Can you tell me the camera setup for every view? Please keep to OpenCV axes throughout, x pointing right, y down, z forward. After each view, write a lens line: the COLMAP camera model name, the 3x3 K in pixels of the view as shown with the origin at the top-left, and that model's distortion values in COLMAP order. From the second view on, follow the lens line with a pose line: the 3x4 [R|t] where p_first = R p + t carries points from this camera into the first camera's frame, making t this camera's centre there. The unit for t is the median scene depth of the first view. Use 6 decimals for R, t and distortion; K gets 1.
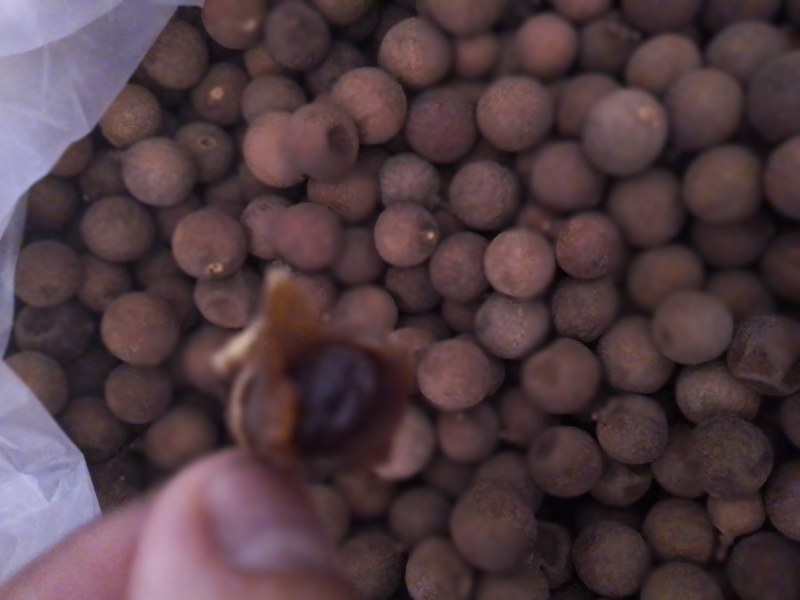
lens RADIAL K [[667.2, 0, 400.0], [0, 667.2, 300.0], [0, 0, 1]] dist [-0.004773, -0.084714]
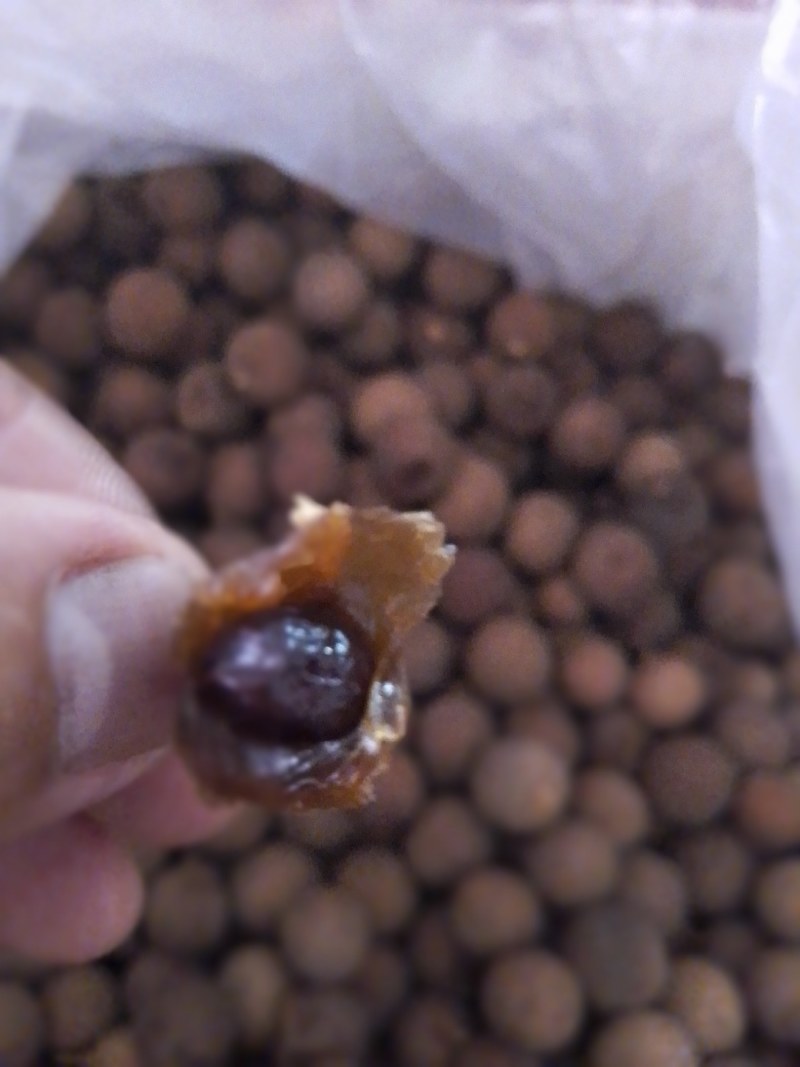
lens RADIAL K [[889.9, 0, 400.0], [0, 889.9, 533.5], [0, 0, 1]] dist [-0.004773, -0.084714]
pose [[0.283402, 0.957066, -0.060896, 0.045264], [-0.948760, 0.270555, -0.163262, -0.002043], [-0.139777, 0.104044, 0.984702, -0.141264]]
